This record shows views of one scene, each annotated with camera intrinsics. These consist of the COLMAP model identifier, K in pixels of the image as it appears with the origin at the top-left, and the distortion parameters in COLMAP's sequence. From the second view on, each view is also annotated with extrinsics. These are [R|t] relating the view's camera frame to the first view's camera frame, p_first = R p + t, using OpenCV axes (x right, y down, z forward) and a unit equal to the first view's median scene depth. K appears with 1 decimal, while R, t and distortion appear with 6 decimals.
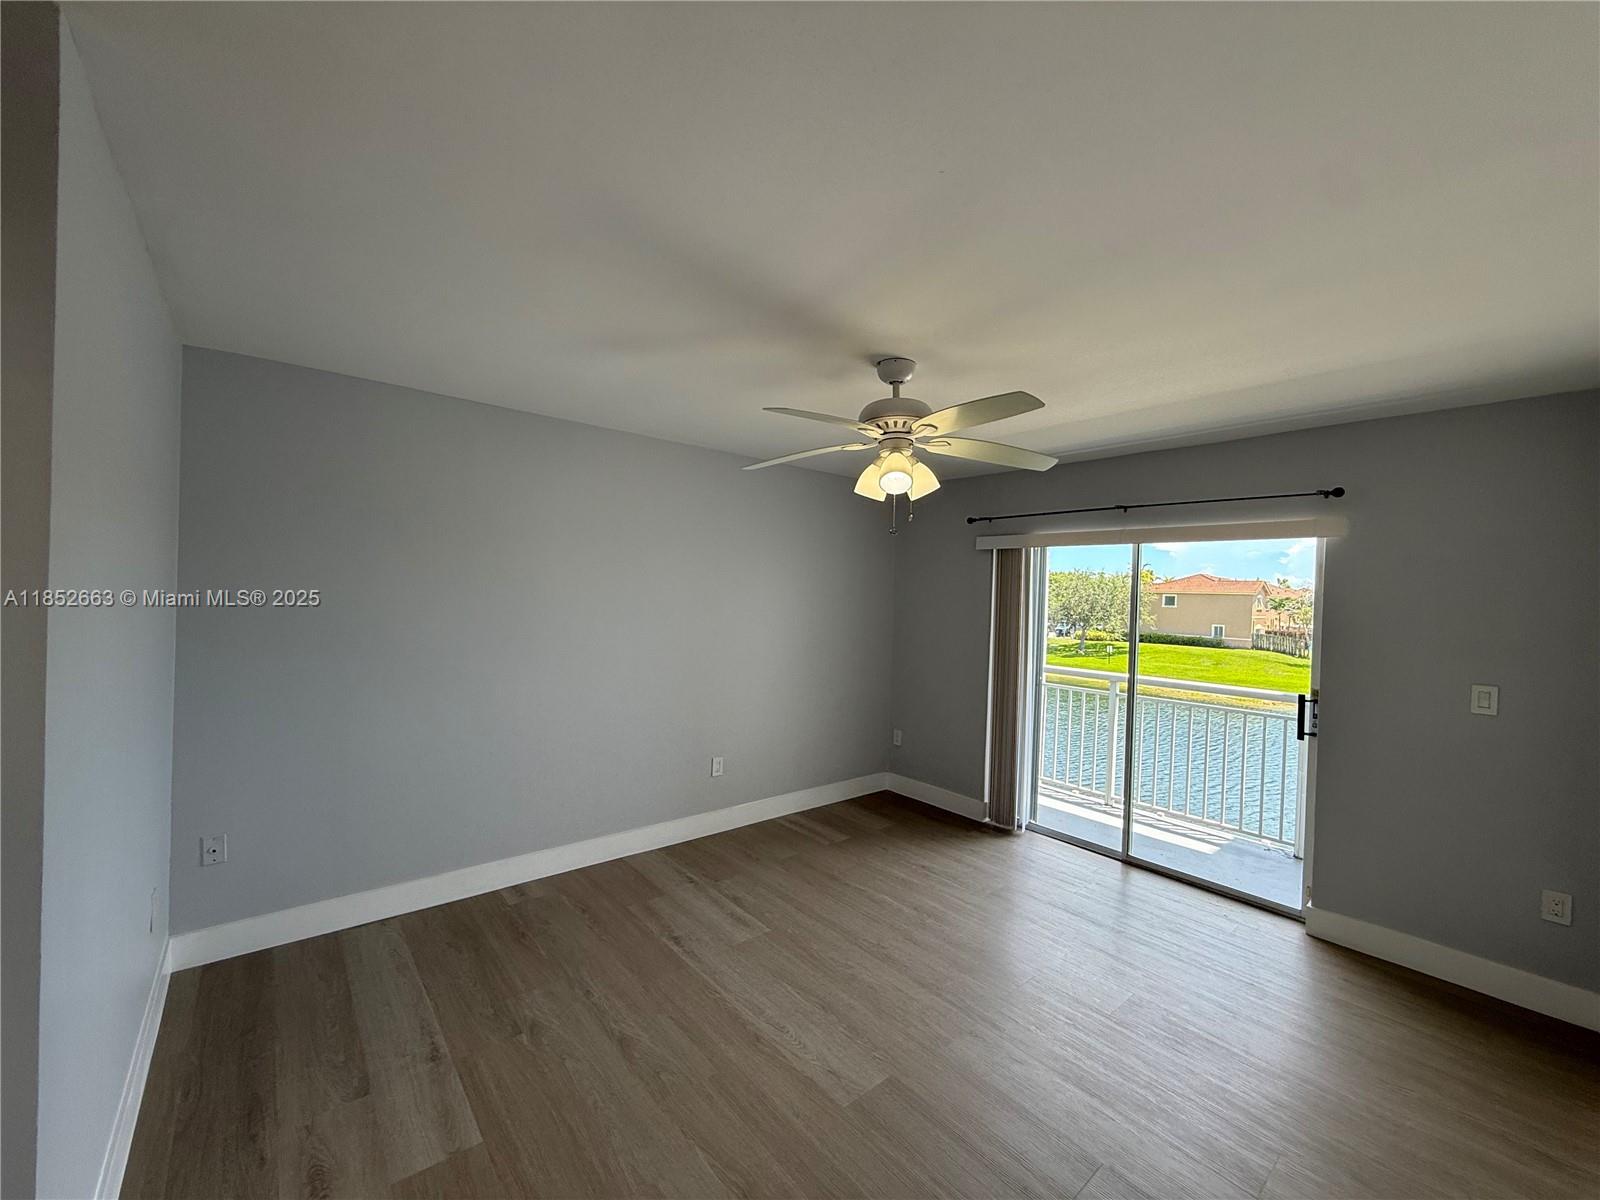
lens RADIAL K [[636.7, 0, 797.8], [0, 636.7, 610.0], [0, 0, 1]] dist [-0.001802, -0.000077]
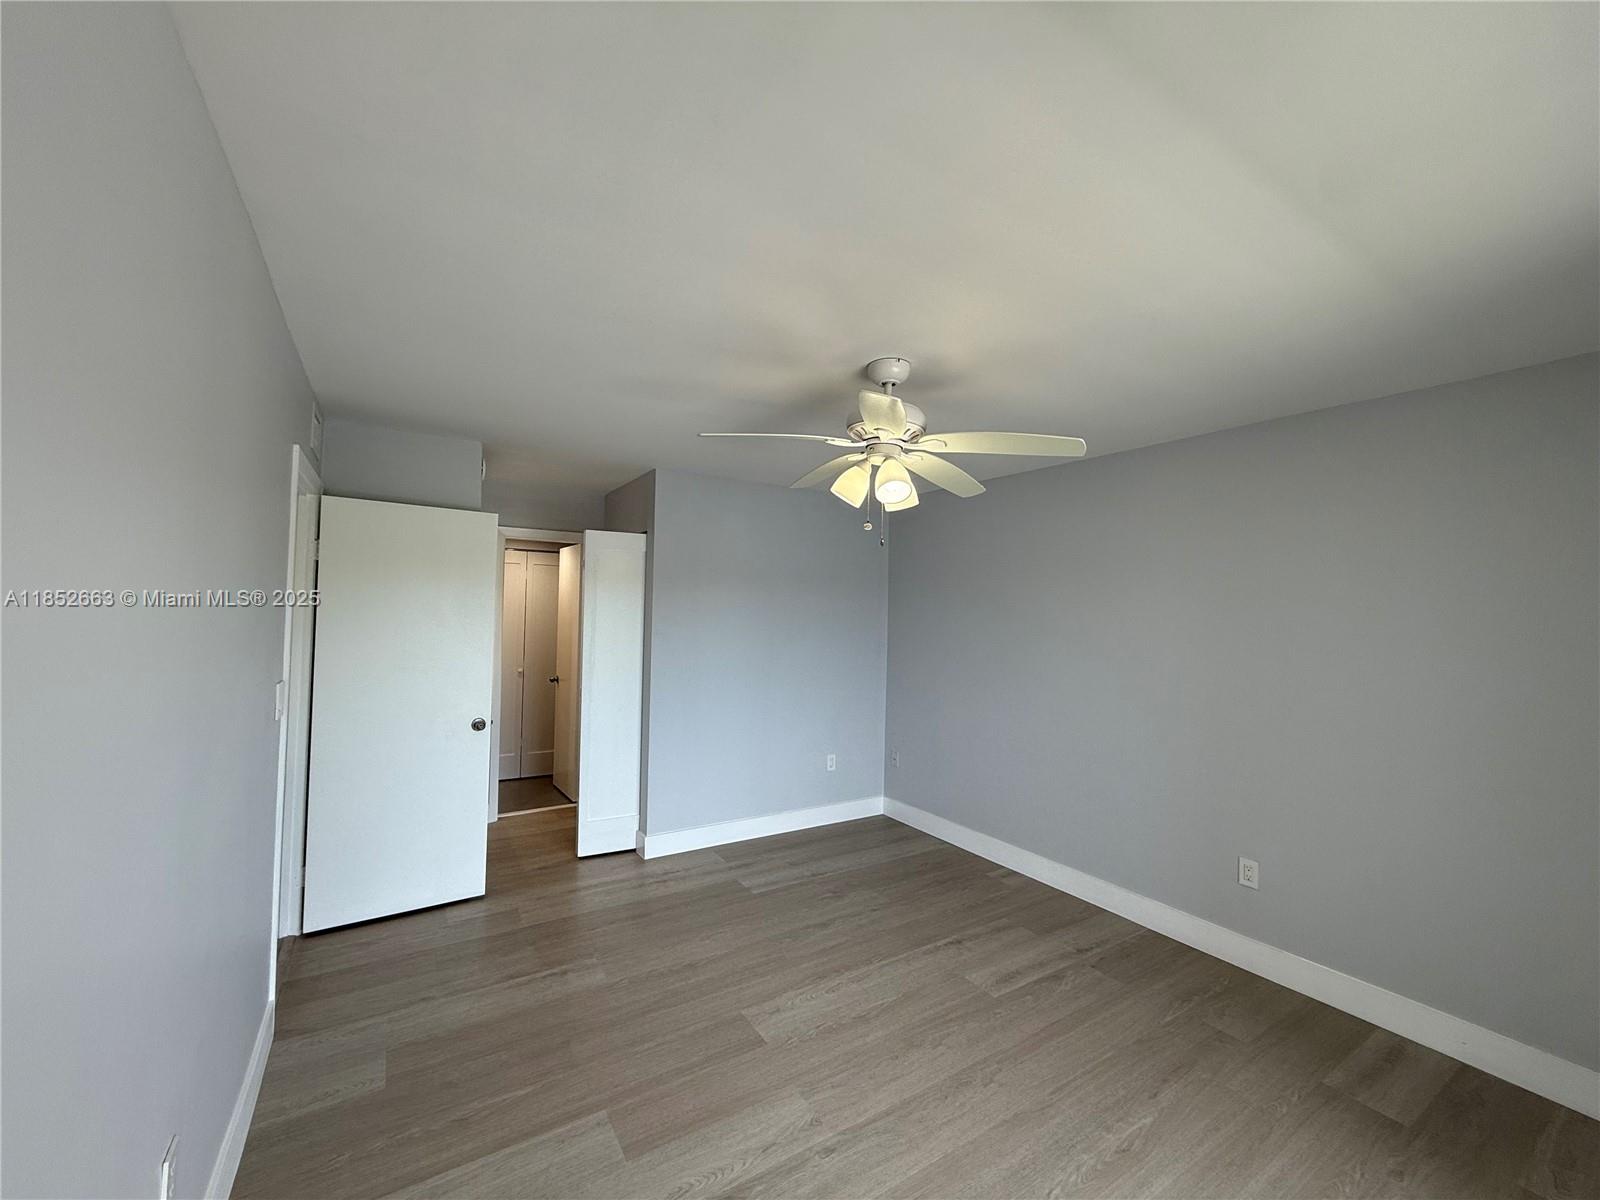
lens RADIAL K [[636.7, 0, 795.7], [0, 636.7, 600.7], [0, 0, 1]] dist [-0.001802, -0.000077]
pose [[-0.140983, -0.056937, -0.988373, 0.903398], [-0.049909, 0.997484, -0.050342, 0.012108], [0.988753, 0.042231, -0.143470, 0.830824]]
